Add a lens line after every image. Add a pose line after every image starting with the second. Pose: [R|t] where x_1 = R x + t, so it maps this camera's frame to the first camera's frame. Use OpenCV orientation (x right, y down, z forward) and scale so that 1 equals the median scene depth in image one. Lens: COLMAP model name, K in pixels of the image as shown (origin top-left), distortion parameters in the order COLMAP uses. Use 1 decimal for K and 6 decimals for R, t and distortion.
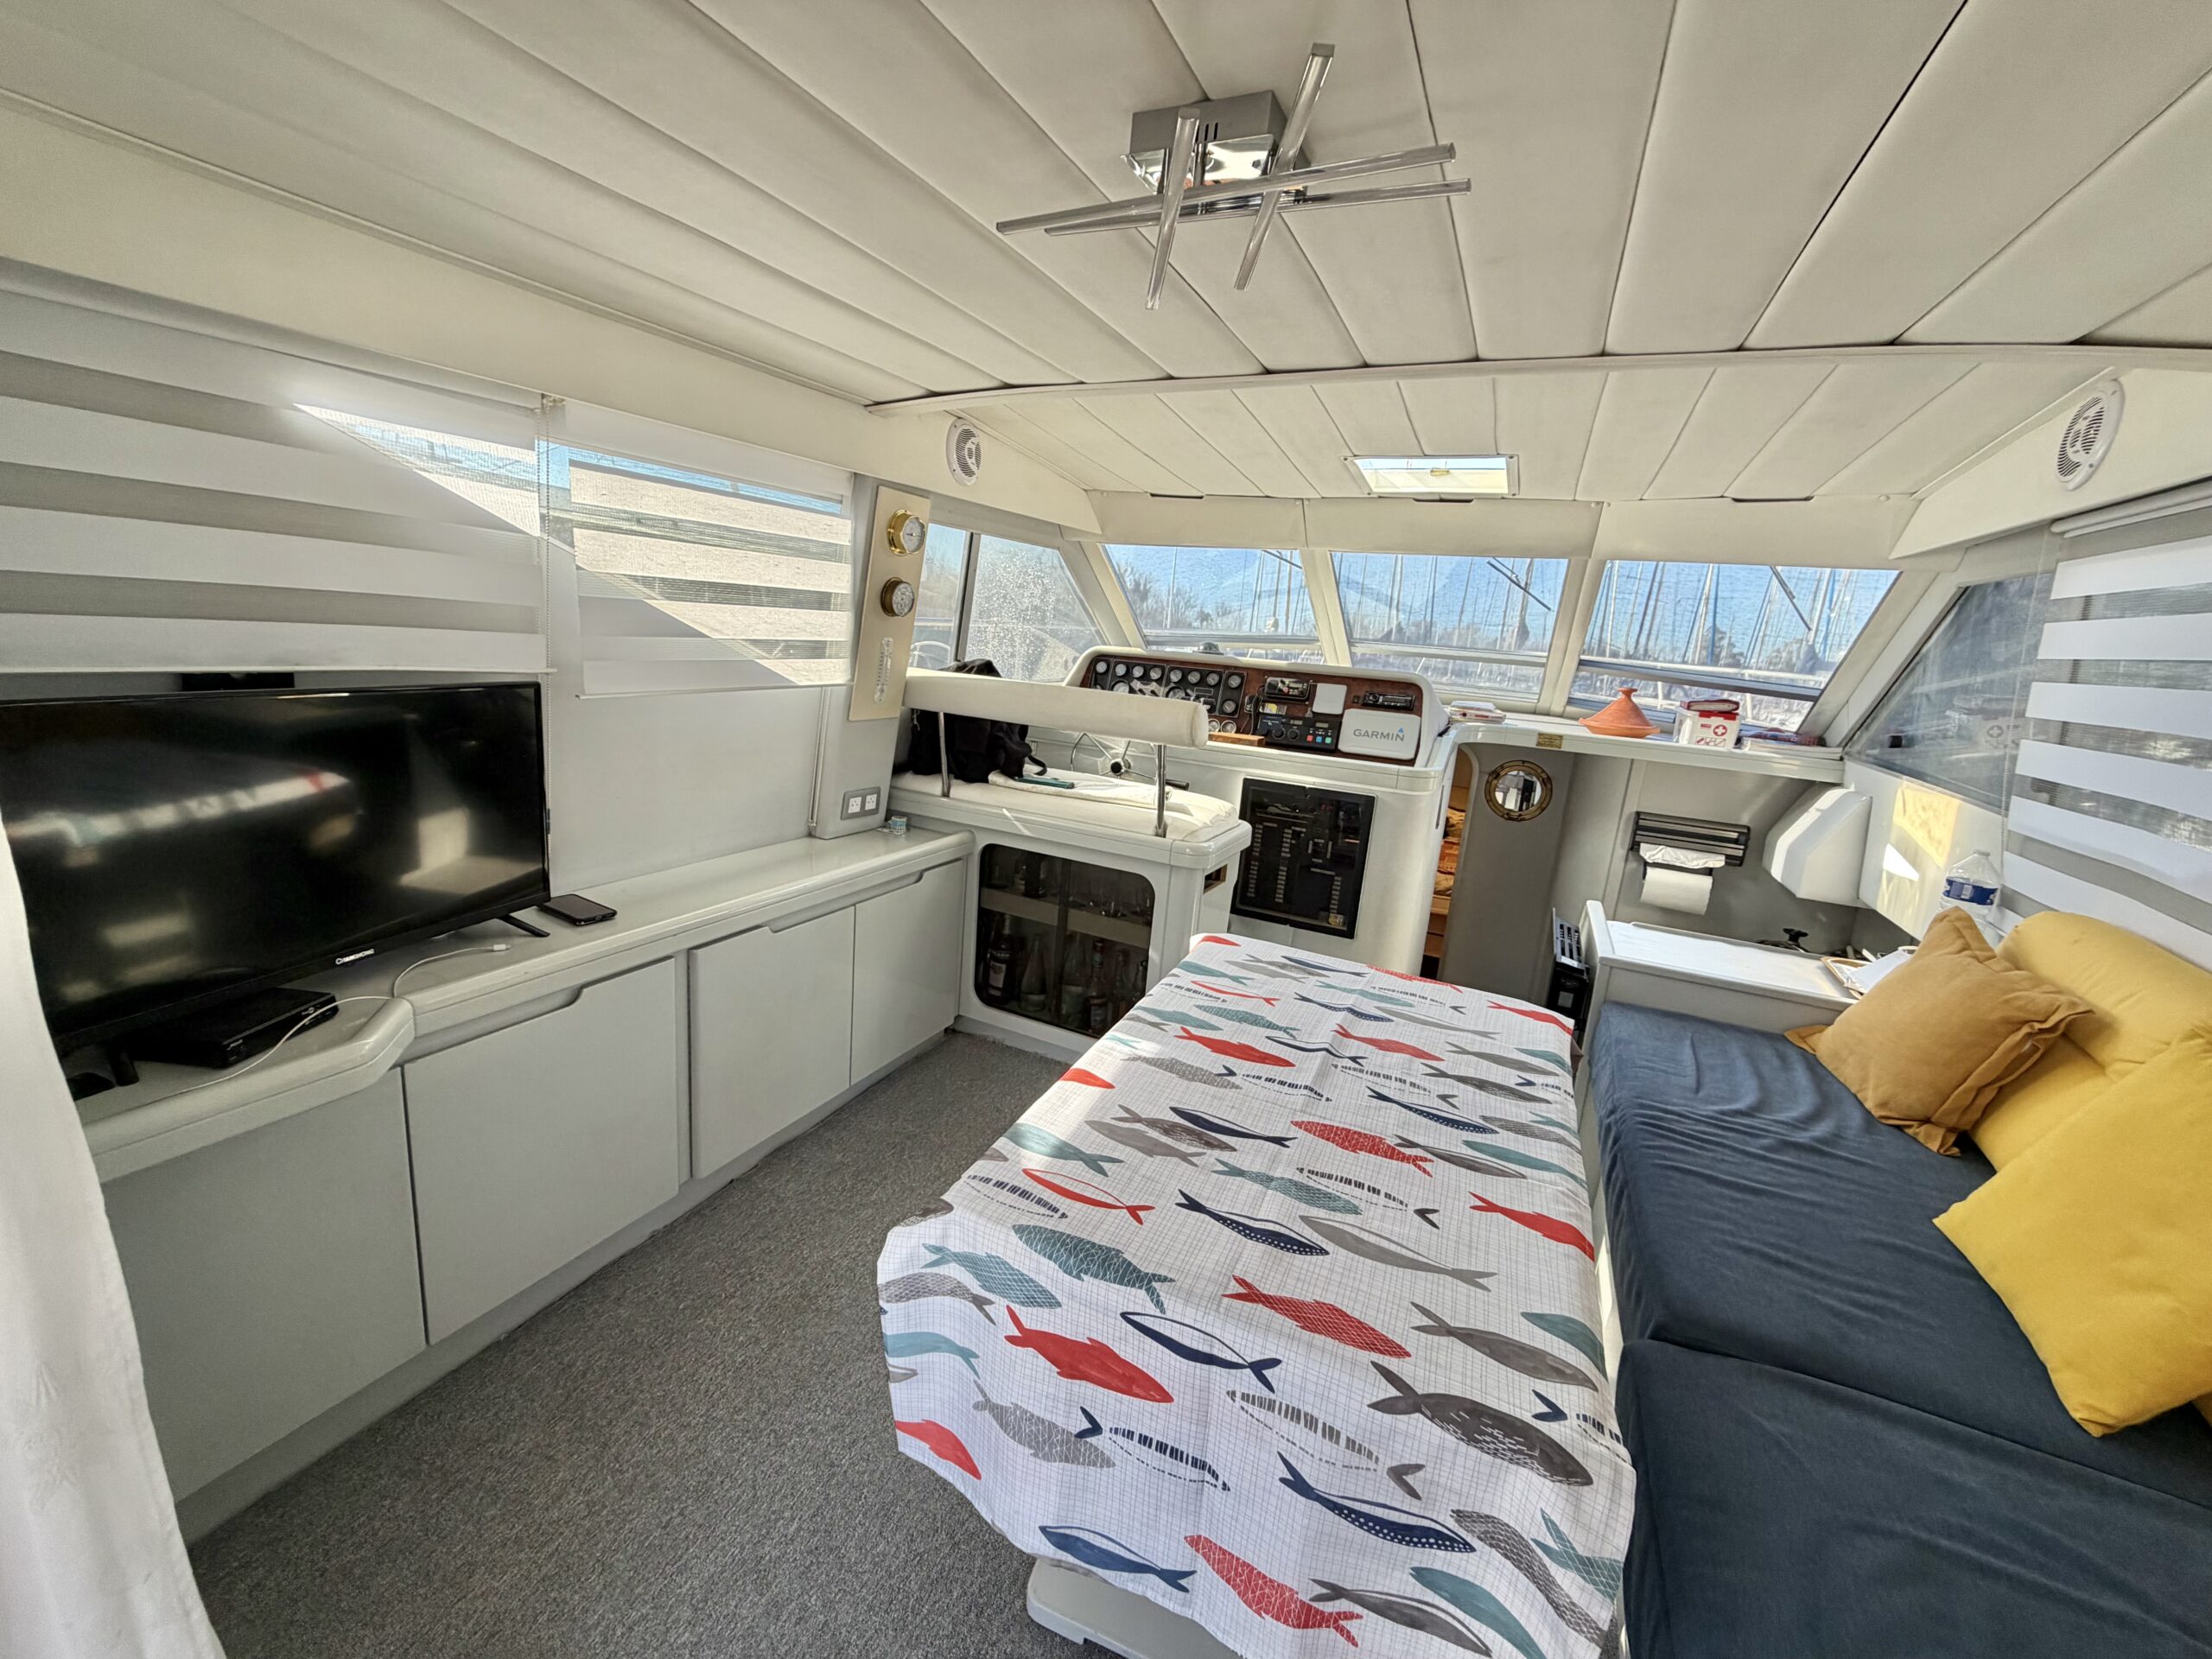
lens RADIAL K [[883.1, 0, 1099.5], [0, 883.1, 827.1], [0, 0, 1]] dist [-0.000233, -0.000352]
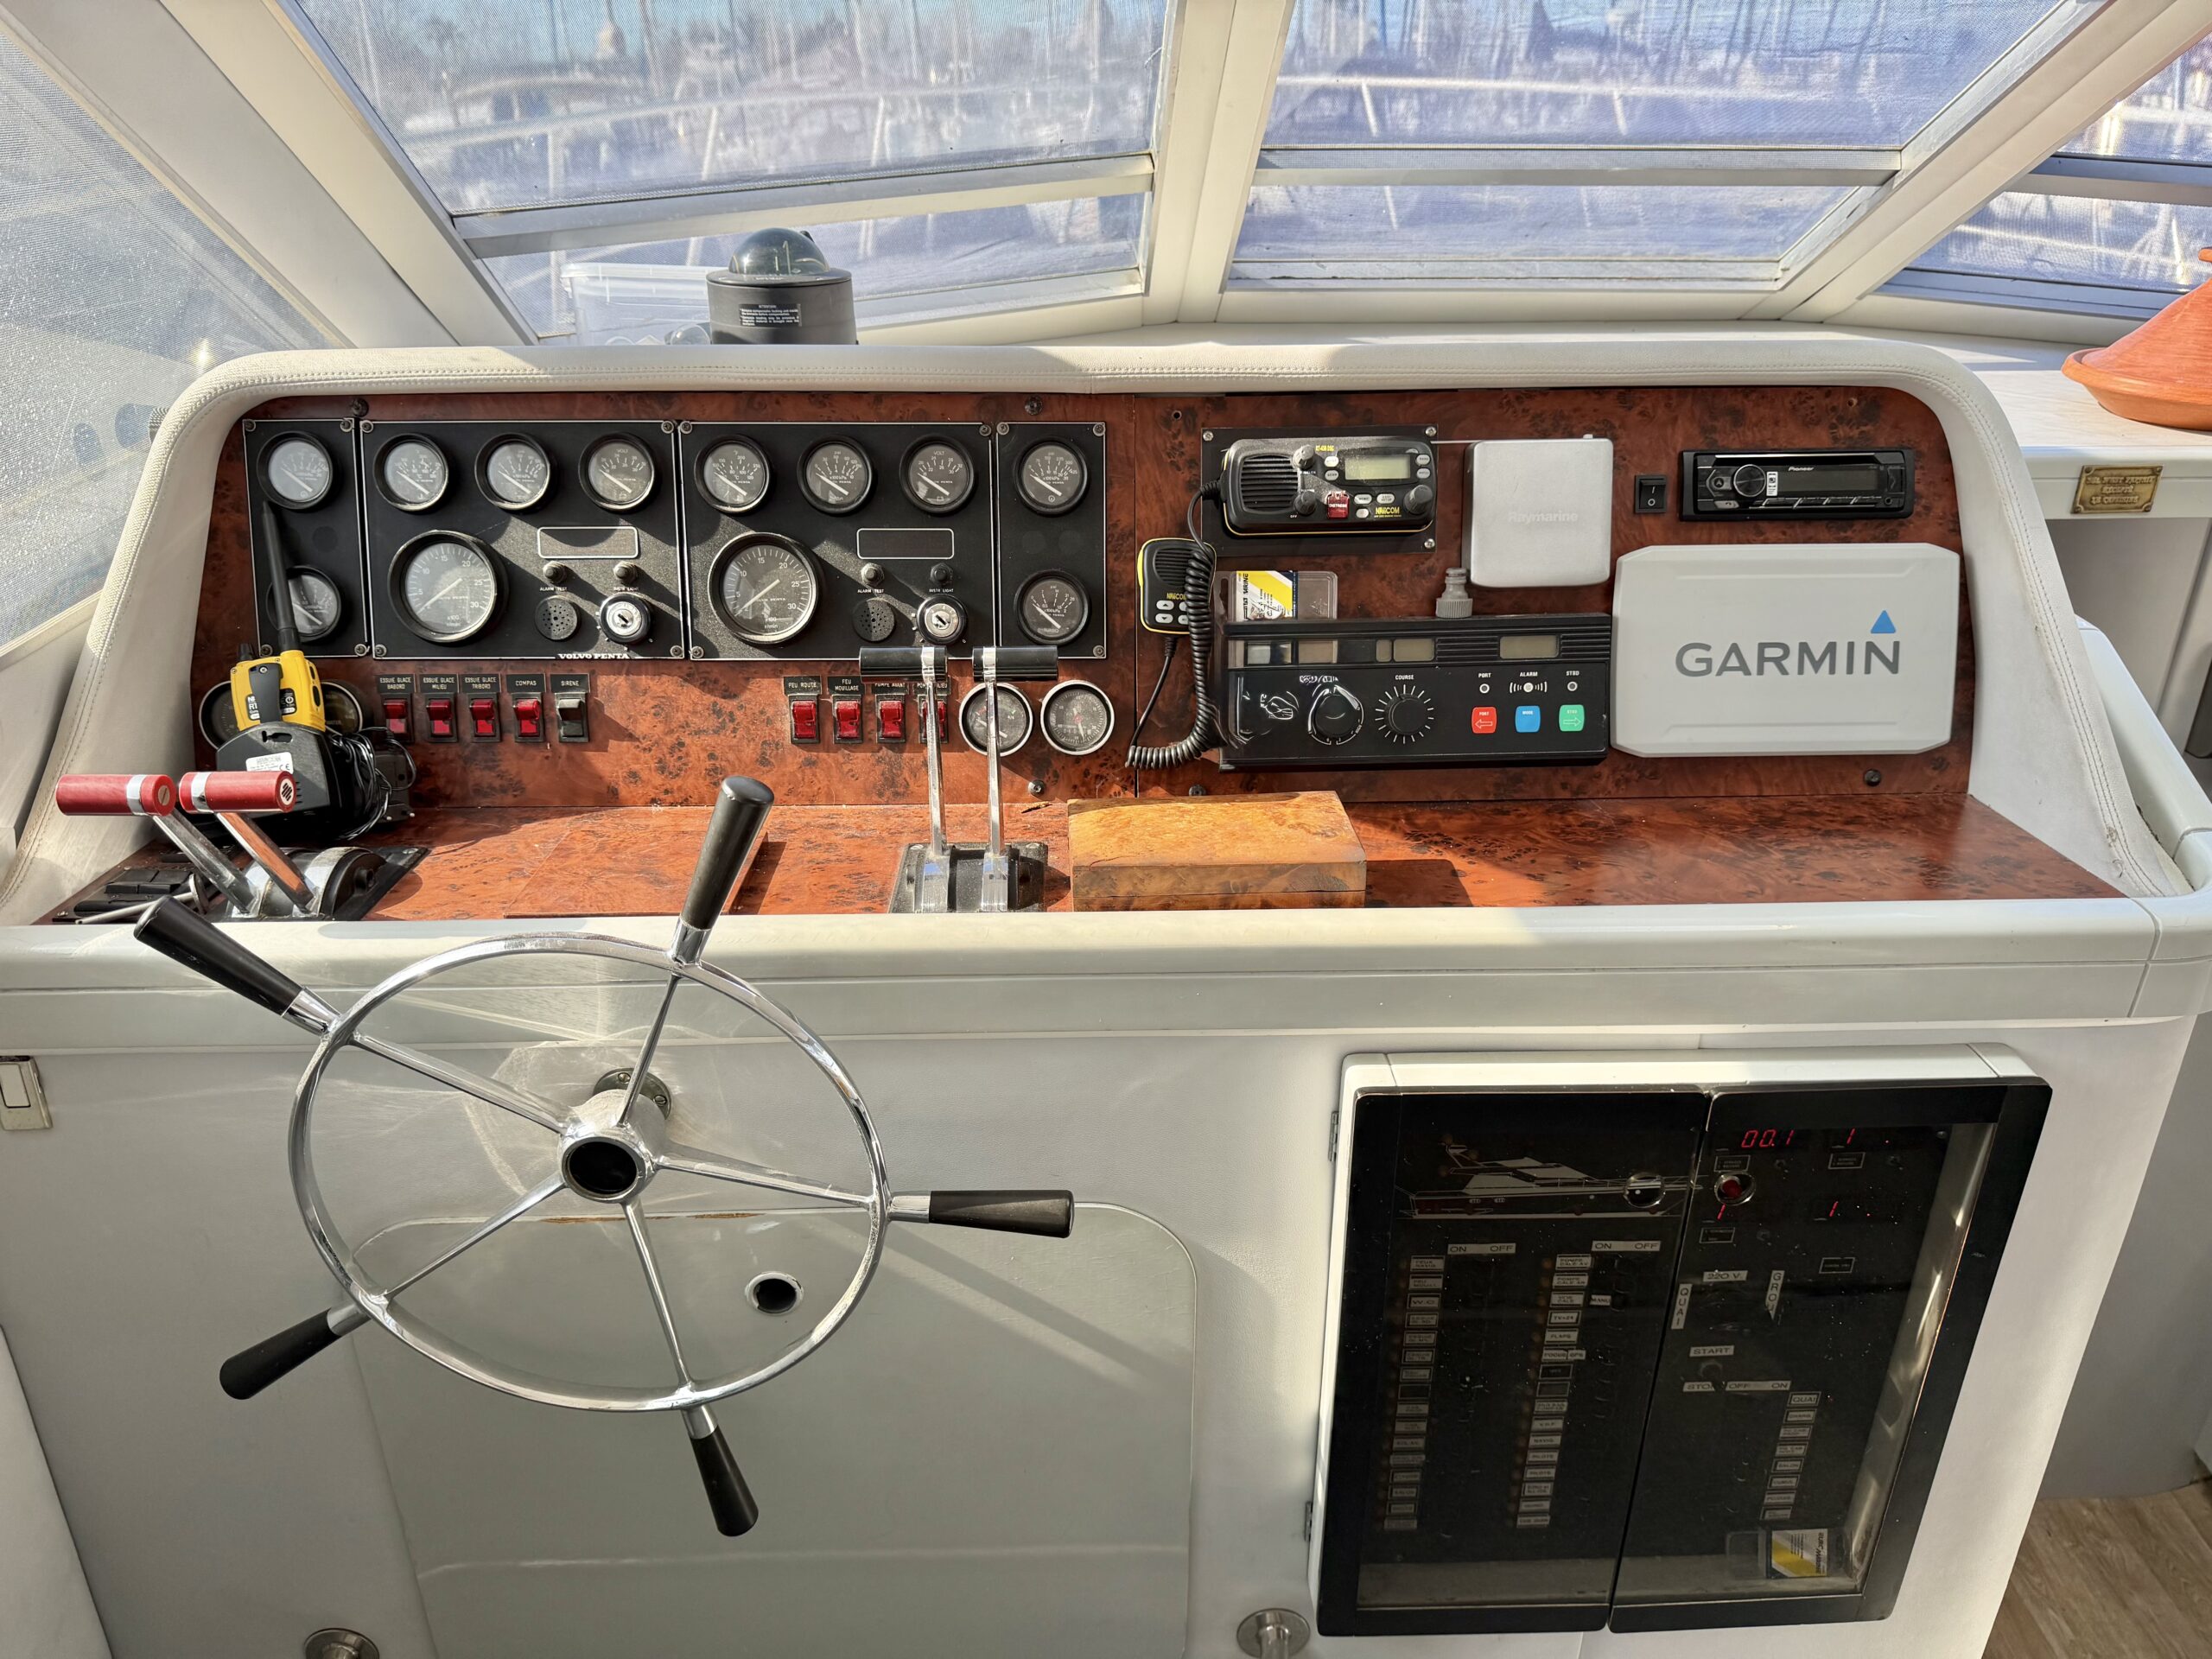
lens RADIAL K [[1590.8, 0, 1092.4], [0, 1590.8, 846.4], [0, 0, 1]] dist [0.008299, -0.007169]
pose [[0.891307, -0.269121, 0.364891, 0.010147], [0.171153, 0.944954, 0.278869, -0.247556], [-0.419855, -0.186106, 0.888306, 0.889002]]
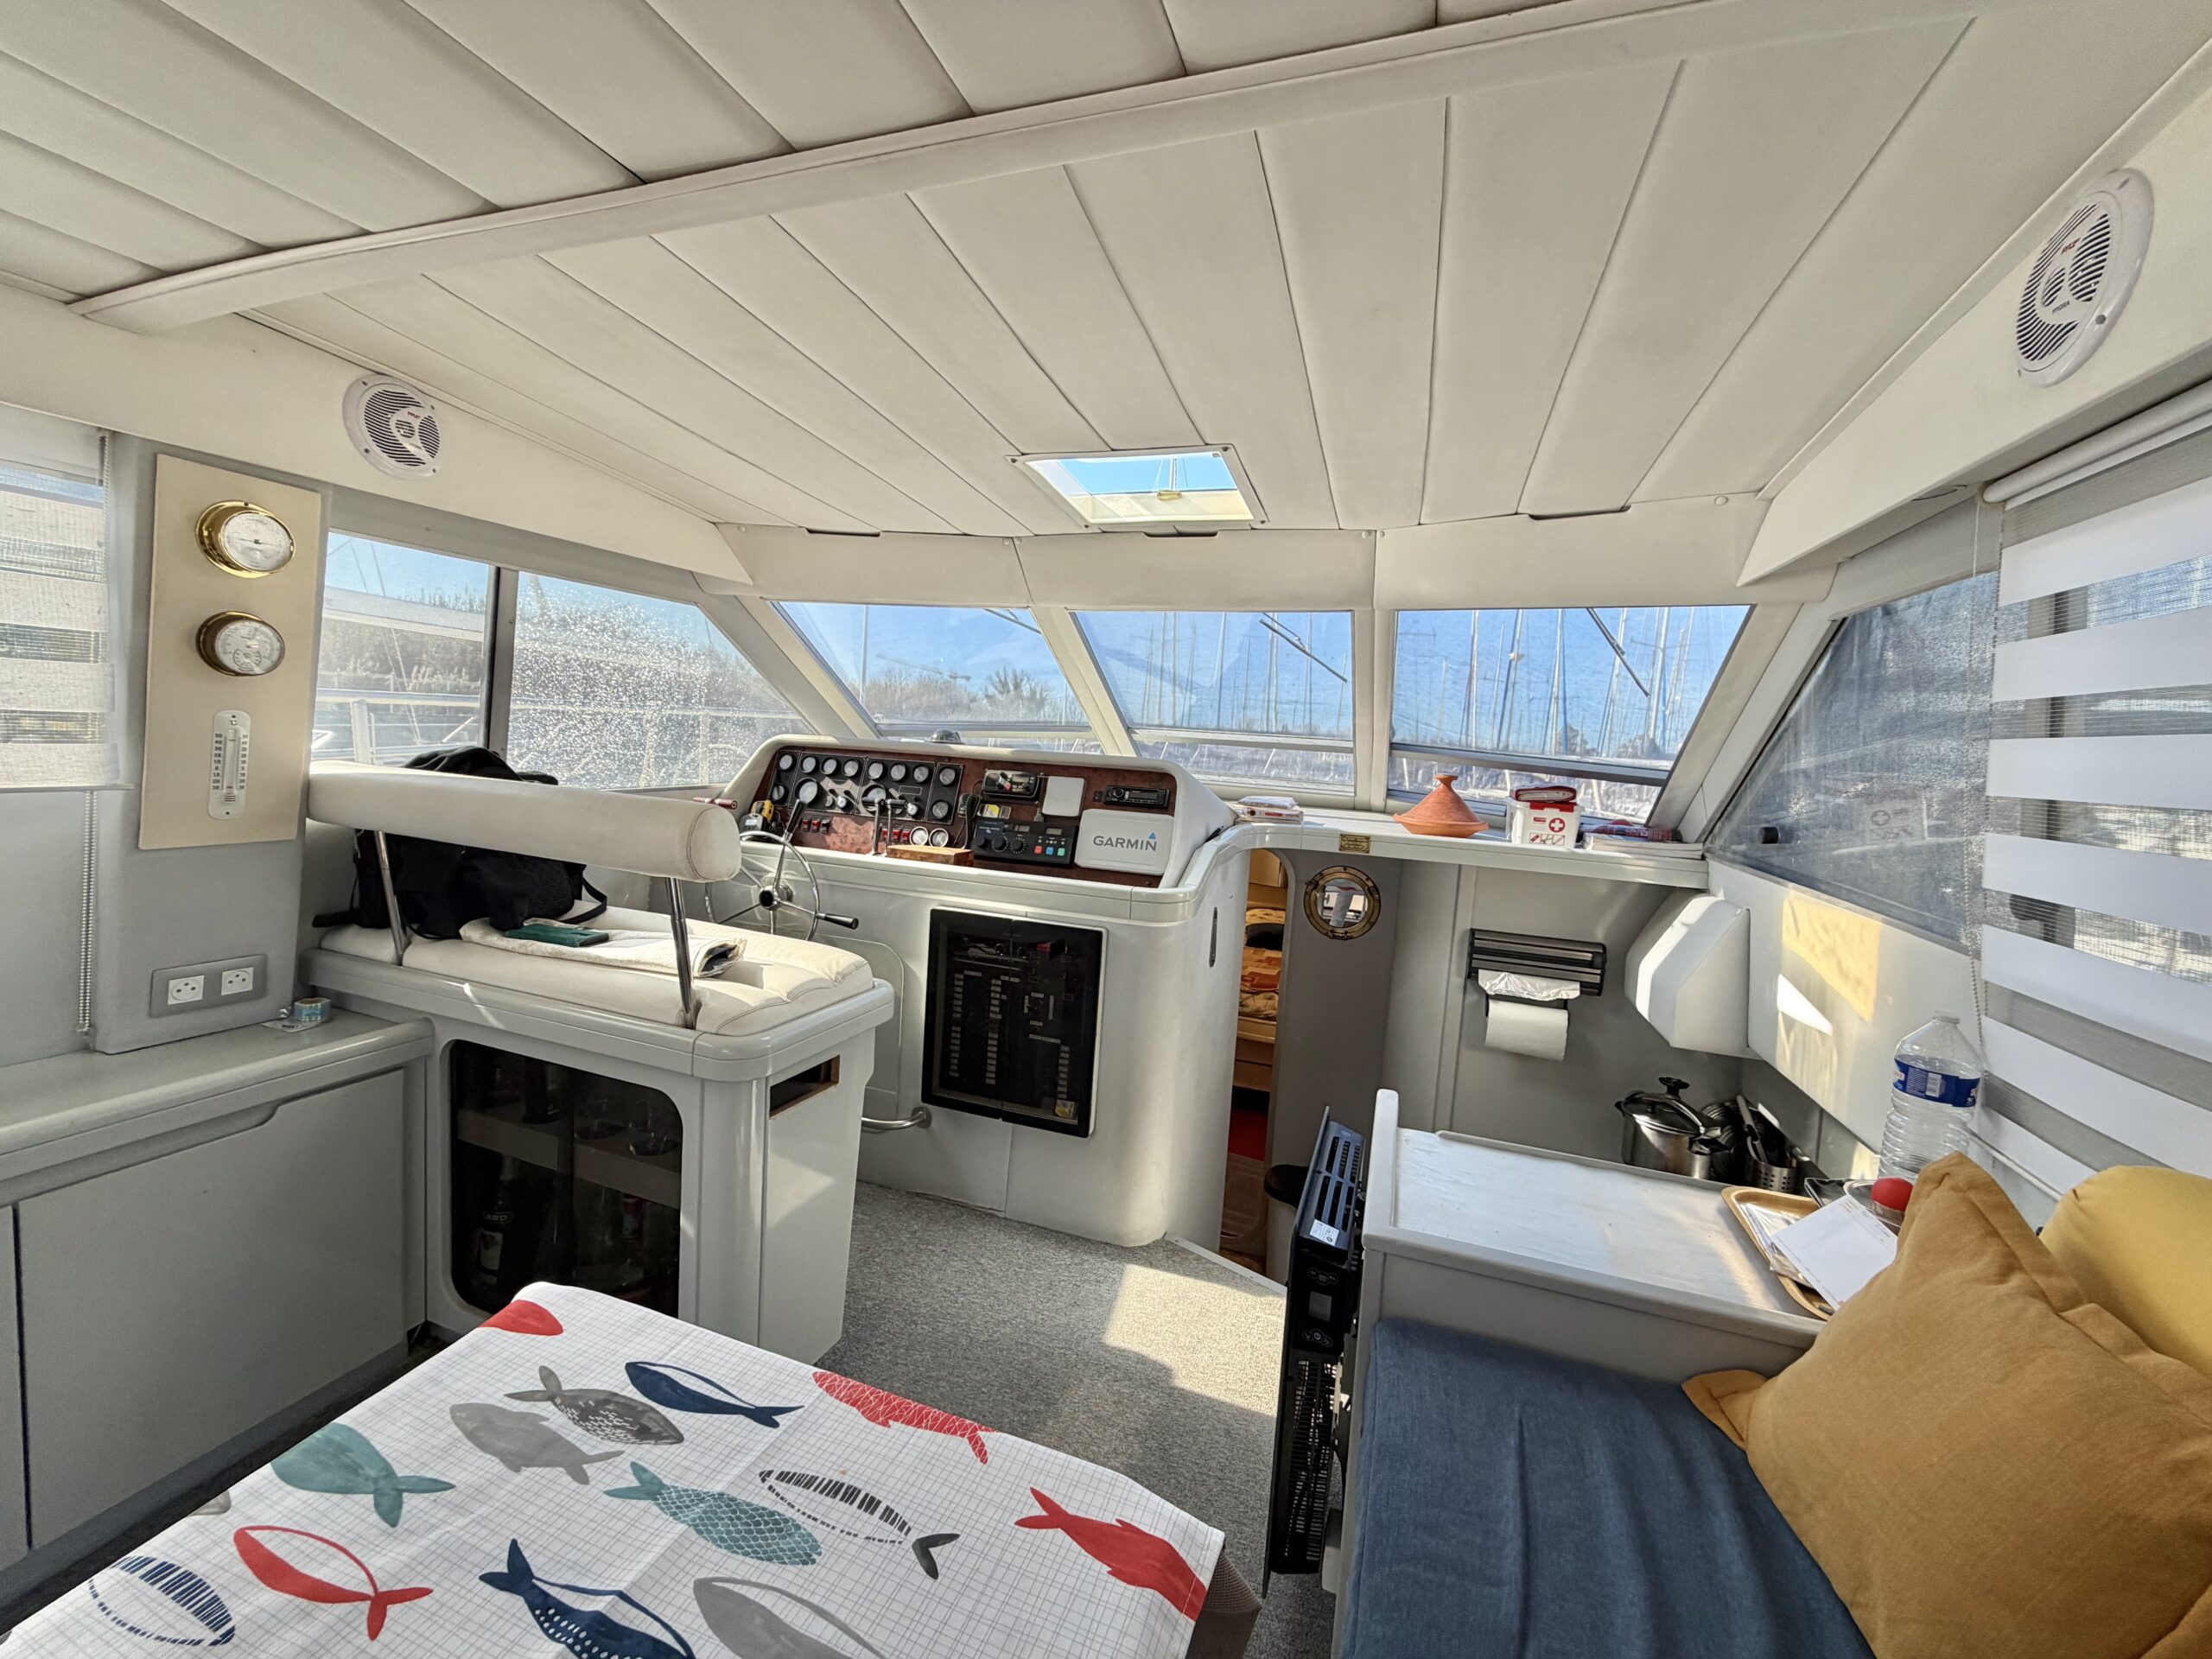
lens RADIAL K [[883.1, 0, 1103.1], [0, 883.1, 824.8], [0, 0, 1]] dist [-0.000233, -0.000352]
pose [[0.993398, -0.026029, 0.111730, 0.267771], [0.039221, 0.992292, -0.117549, -0.041223], [-0.107810, 0.121155, 0.986762, 0.334427]]
